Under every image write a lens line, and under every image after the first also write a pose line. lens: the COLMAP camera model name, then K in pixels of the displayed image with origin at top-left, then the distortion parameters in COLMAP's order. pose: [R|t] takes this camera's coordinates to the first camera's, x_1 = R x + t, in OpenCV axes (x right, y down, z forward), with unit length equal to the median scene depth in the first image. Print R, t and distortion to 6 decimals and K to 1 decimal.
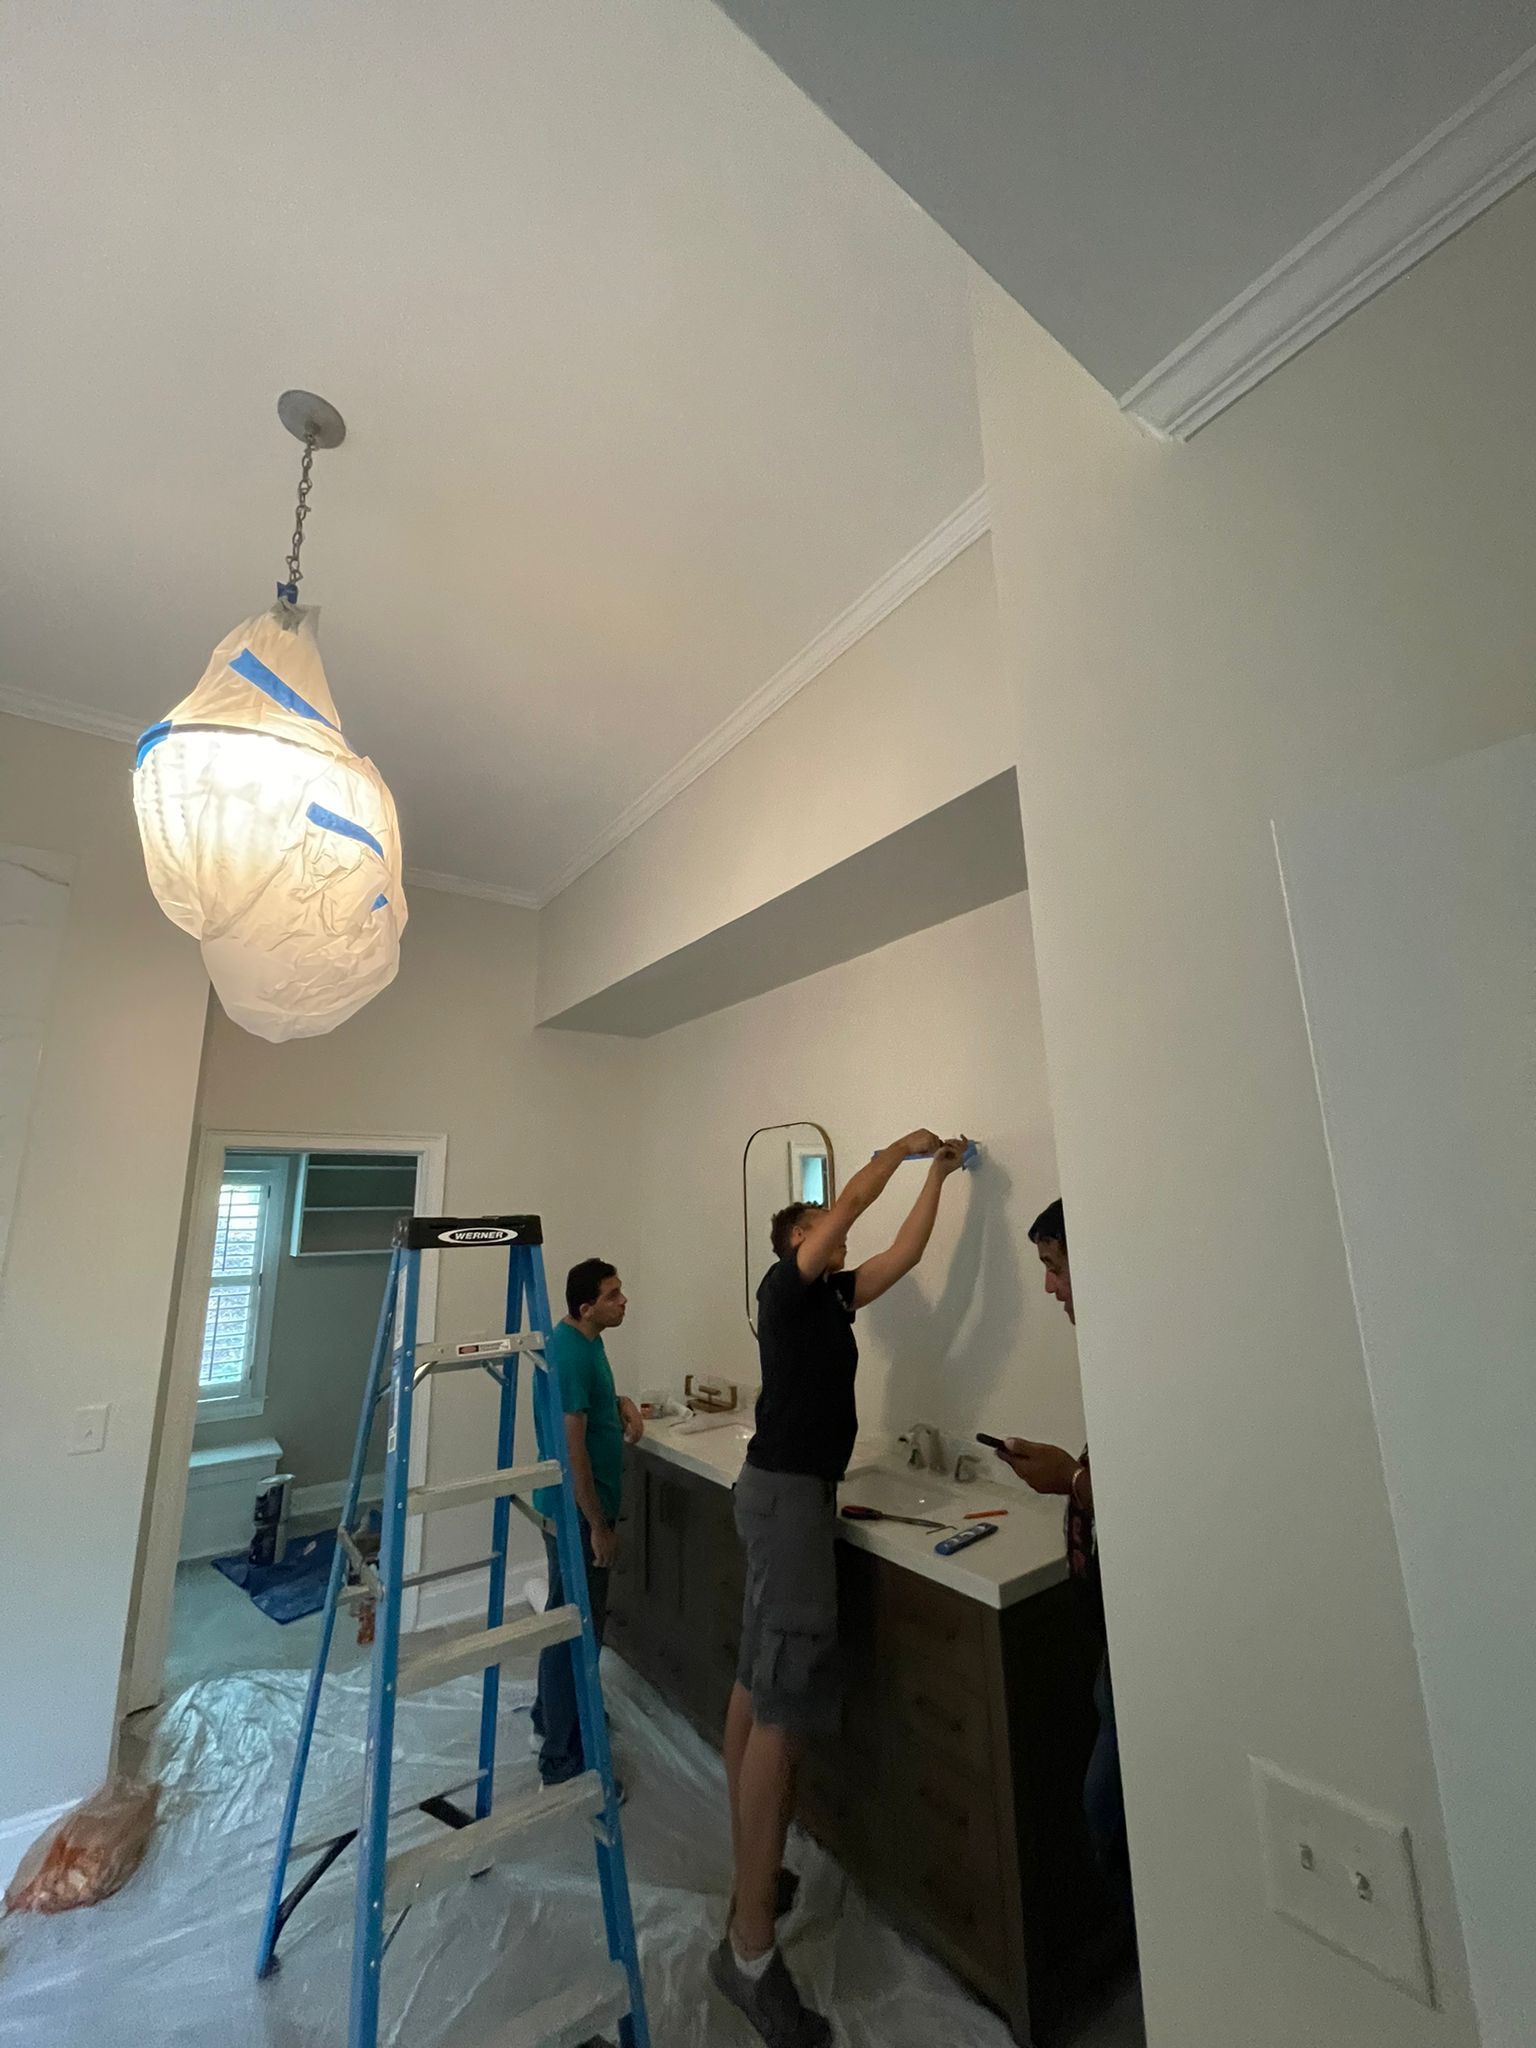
lens RADIAL K [[820.0, 0, 757.9], [0, 820.0, 1023.9], [0, 0, 1]] dist [-0.001404, -0.000268]
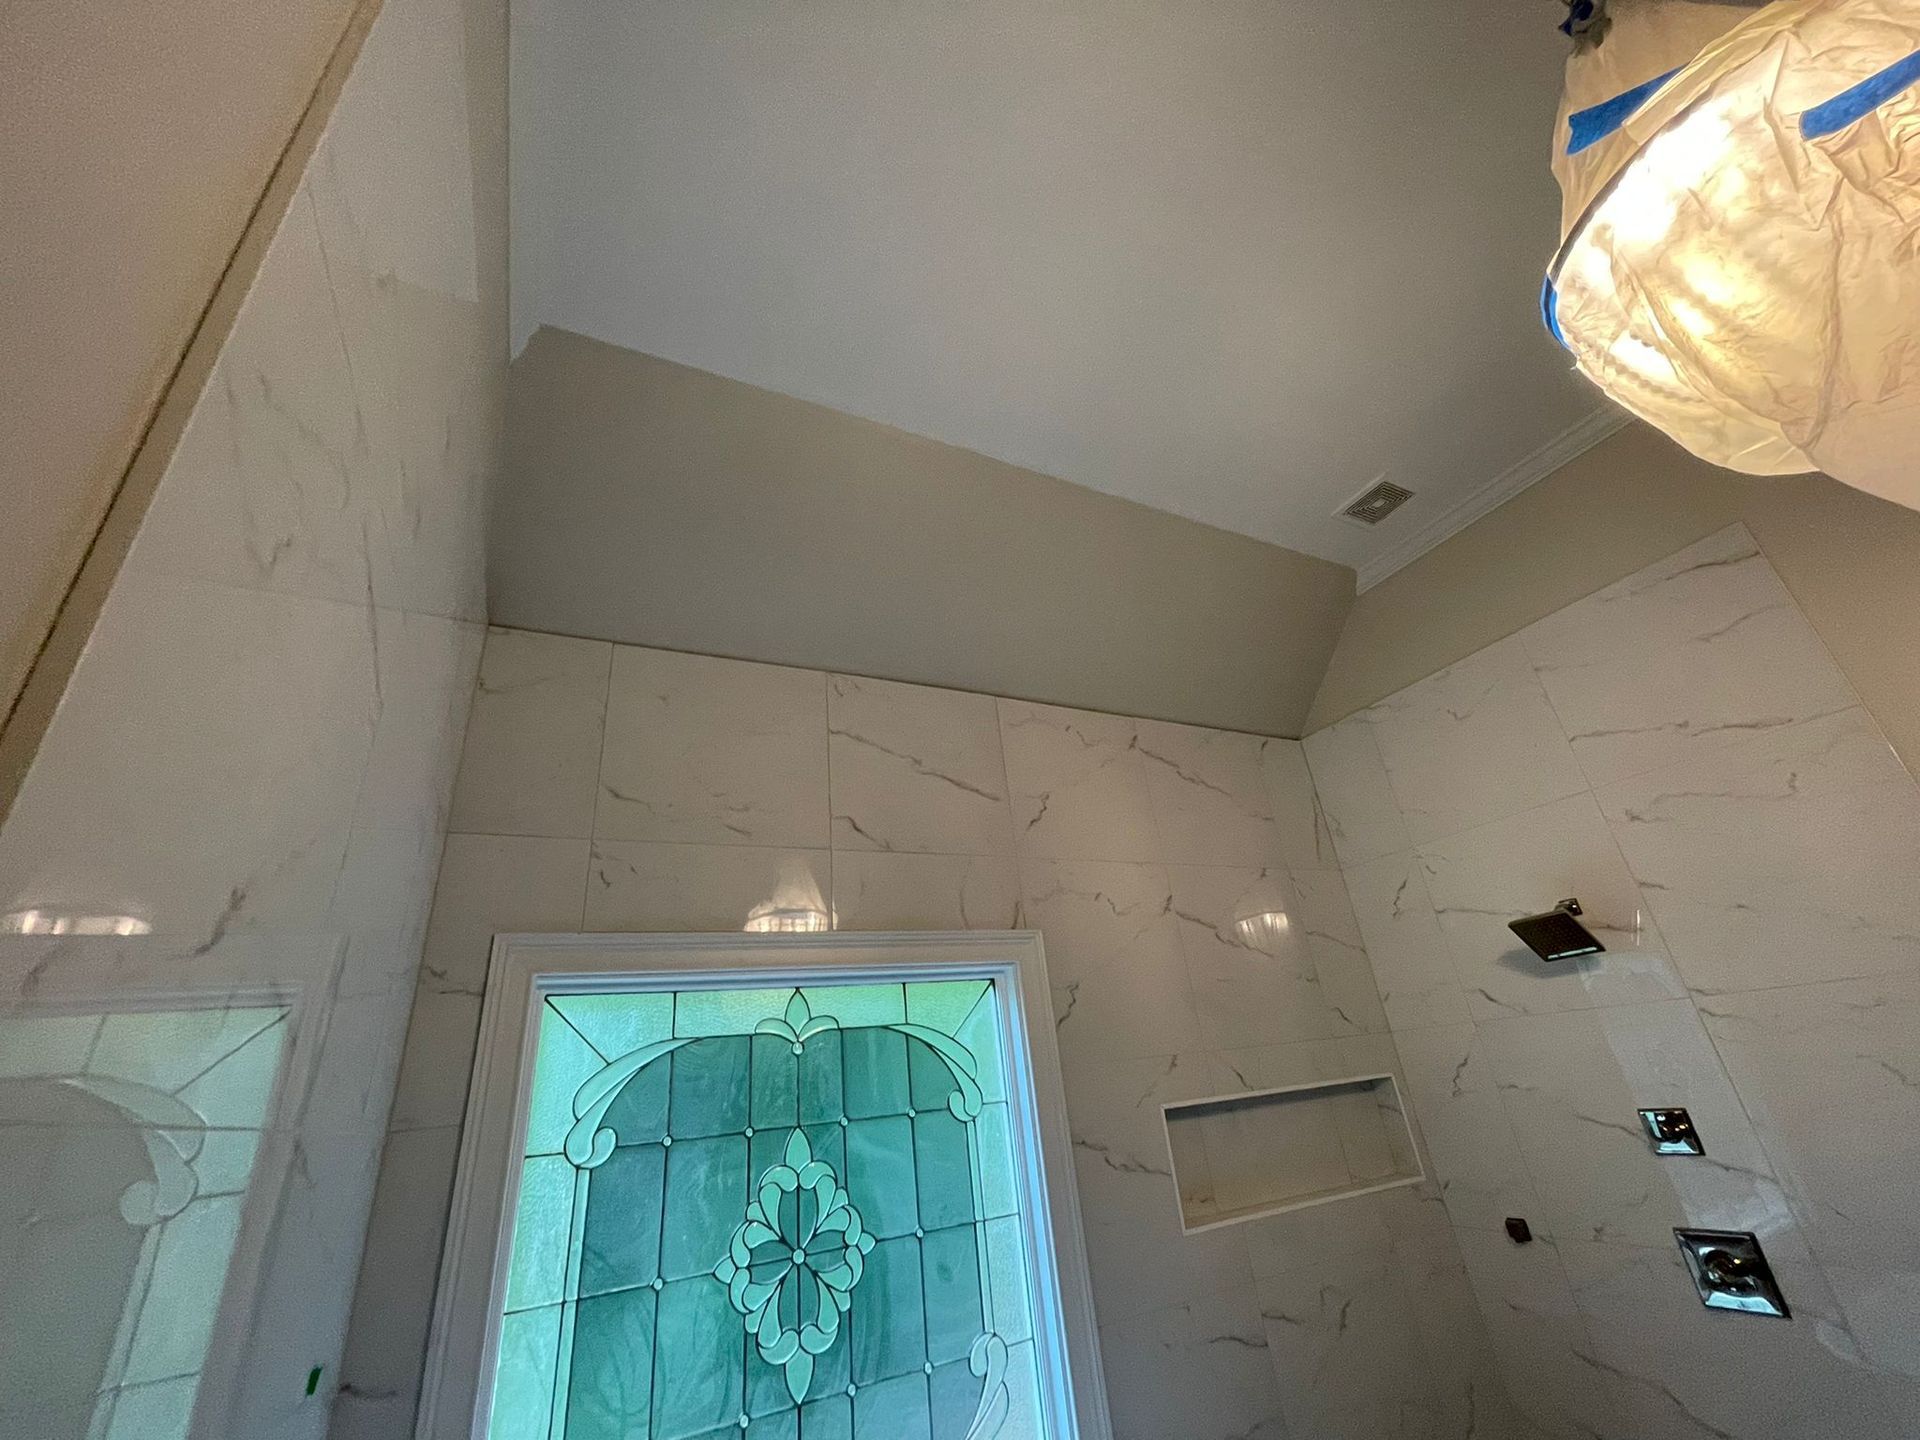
lens RADIAL K [[768.8, 0, 955.1], [0, 768.8, 718.3], [0, 0, 1]] dist [-0.001404, -0.000268]
pose [[-0.156532, -0.400203, -0.902959, -0.135976], [0.317983, 0.845132, -0.429696, 0.059250], [0.935086, -0.354386, -0.005032, 0.281326]]
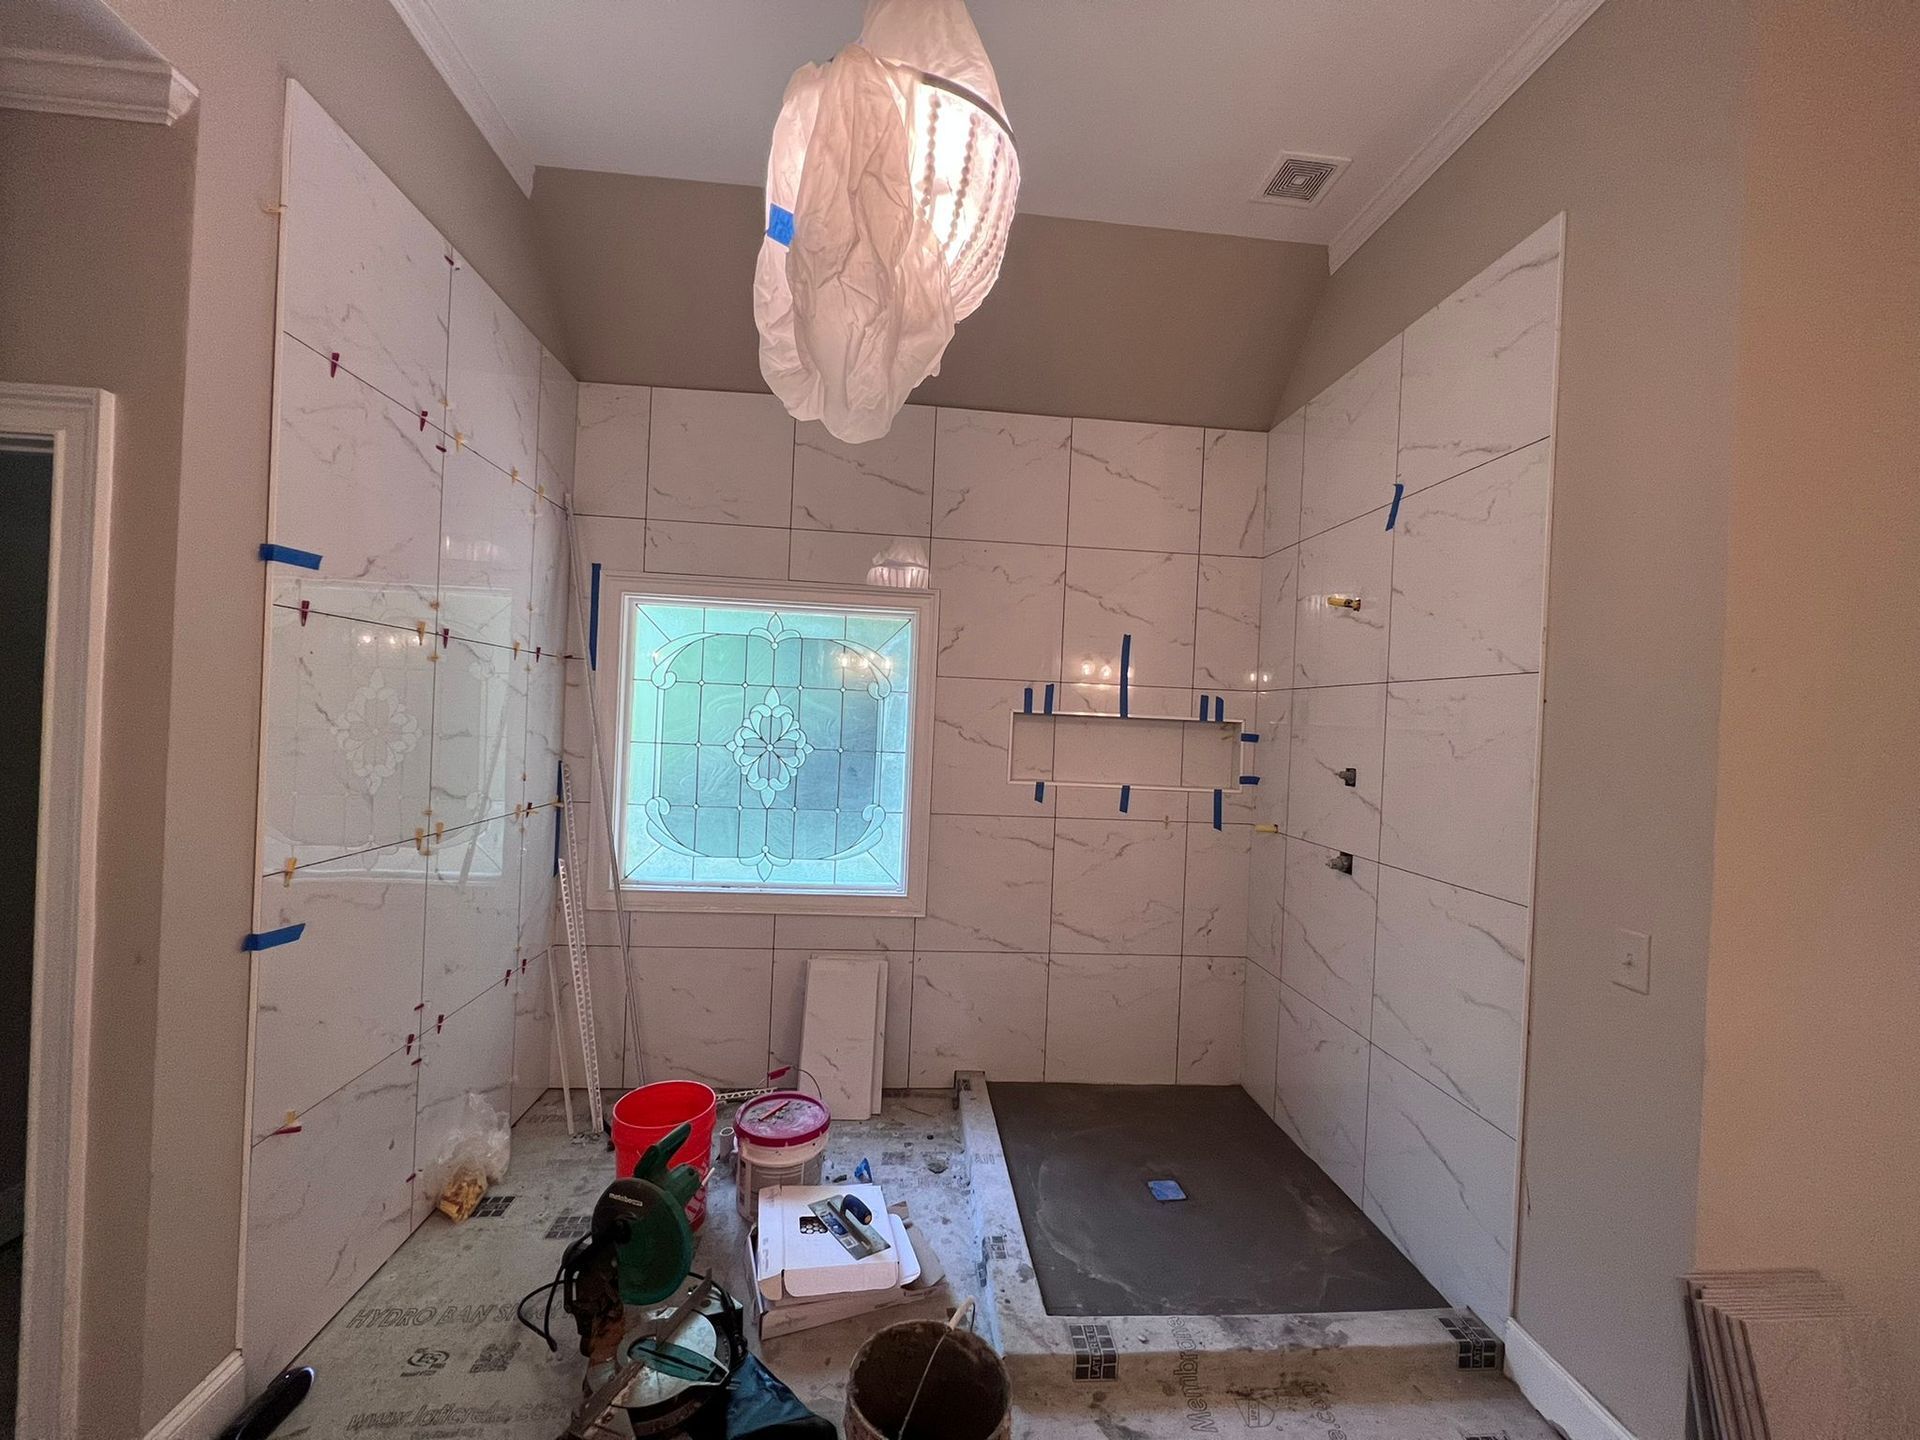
lens RADIAL K [[768.8, 0, 960.2], [0, 768.8, 721.5], [0, 0, 1]] dist [-0.001404, -0.000268]
pose [[-0.512169, -0.008442, -0.858843, 0.082670], [0.159040, 0.981727, -0.104493, 0.342110], [0.844032, -0.190109, -0.501467, 1.123212]]
